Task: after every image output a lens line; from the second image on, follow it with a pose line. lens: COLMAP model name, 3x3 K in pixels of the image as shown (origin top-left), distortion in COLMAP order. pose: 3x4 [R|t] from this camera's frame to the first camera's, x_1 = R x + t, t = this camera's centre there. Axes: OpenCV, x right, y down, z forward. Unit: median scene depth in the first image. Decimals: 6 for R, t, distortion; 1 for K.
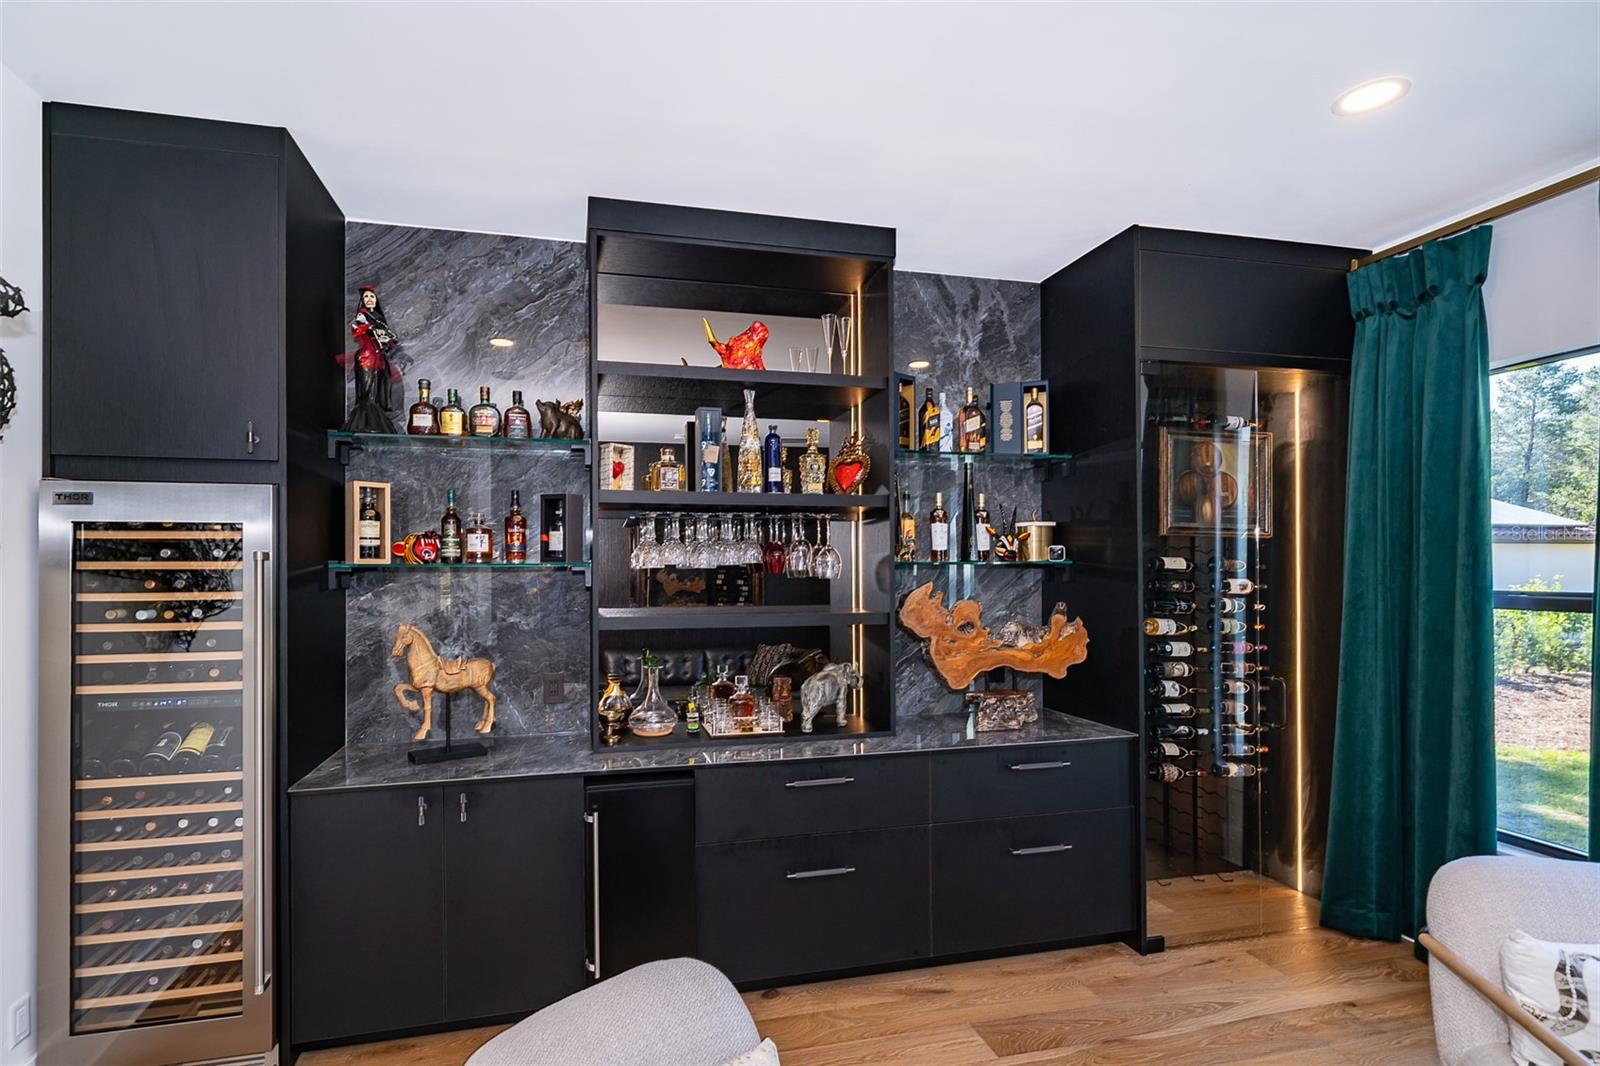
lens RADIAL K [[758.2, 0, 748.9], [0, 758.2, 574.5], [0, 0, 1]] dist [-0.002091, -0.000129]
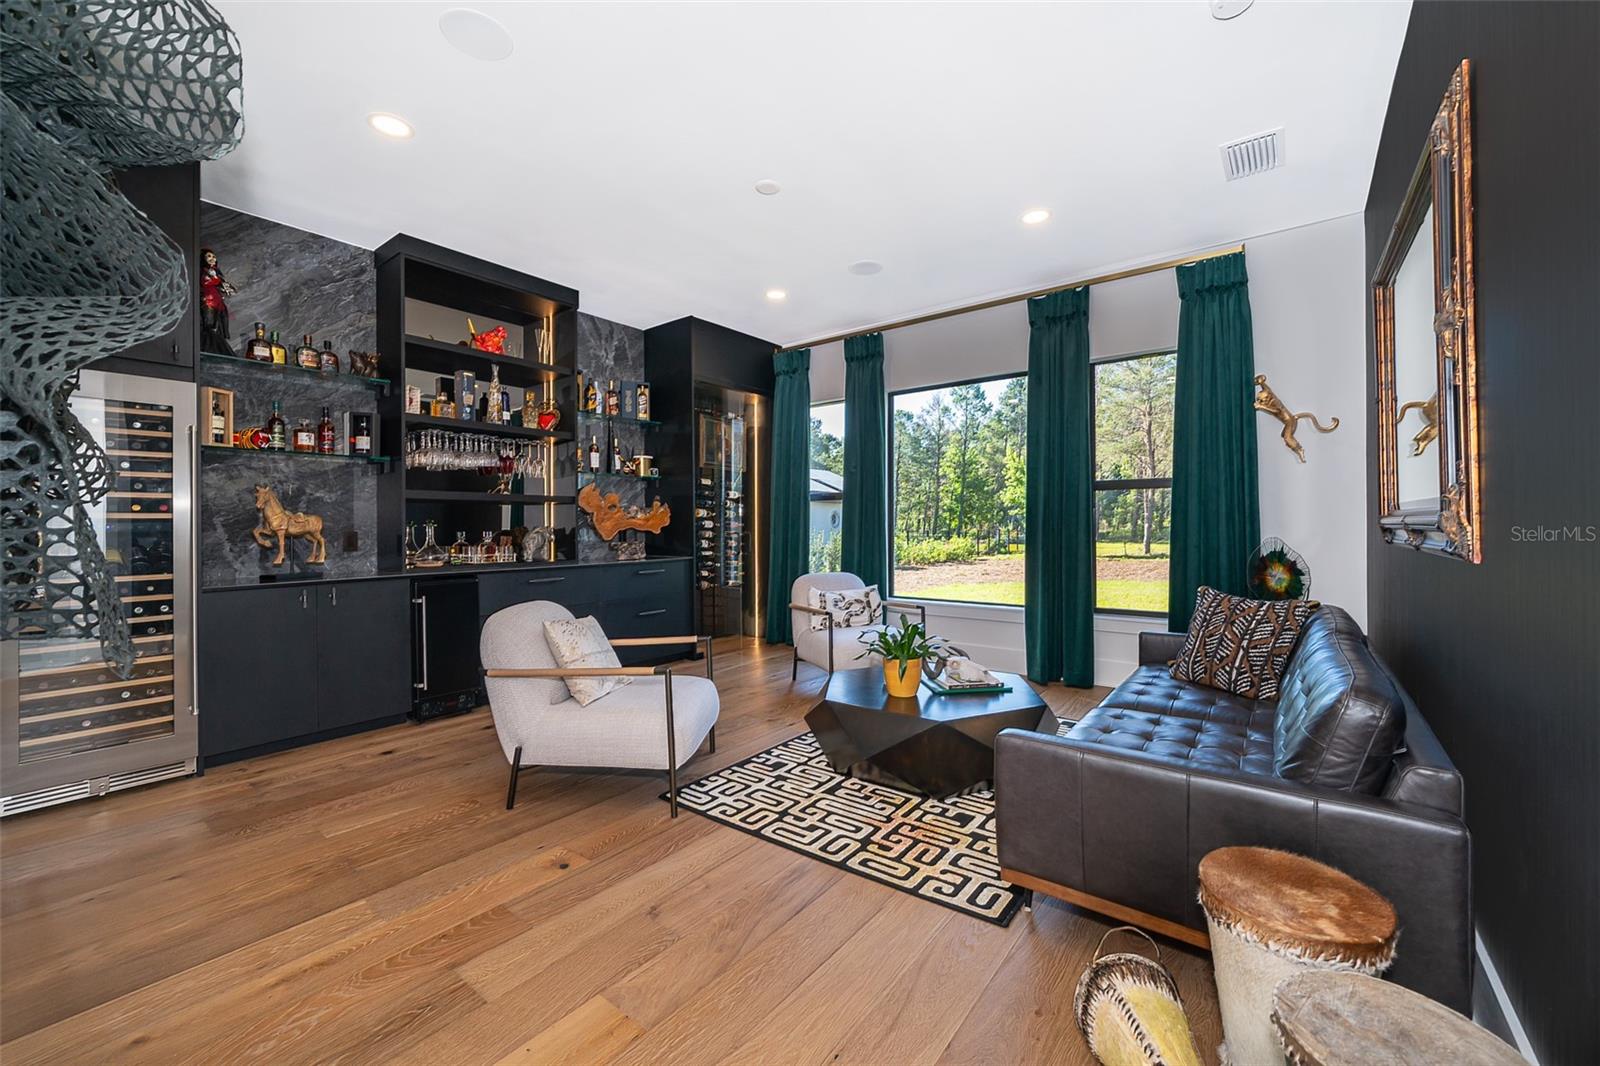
lens RADIAL K [[633.5, 0, 793.4], [0, 633.5, 528.8], [0, 0, 1]] dist [-0.000068, -0.000030]
pose [[0.783132, -0.001180, 0.621855, -0.331313], [0.000538, 0.999999, 0.001220, 0.117104], [-0.621856, -0.000620, 0.783132, -0.506567]]
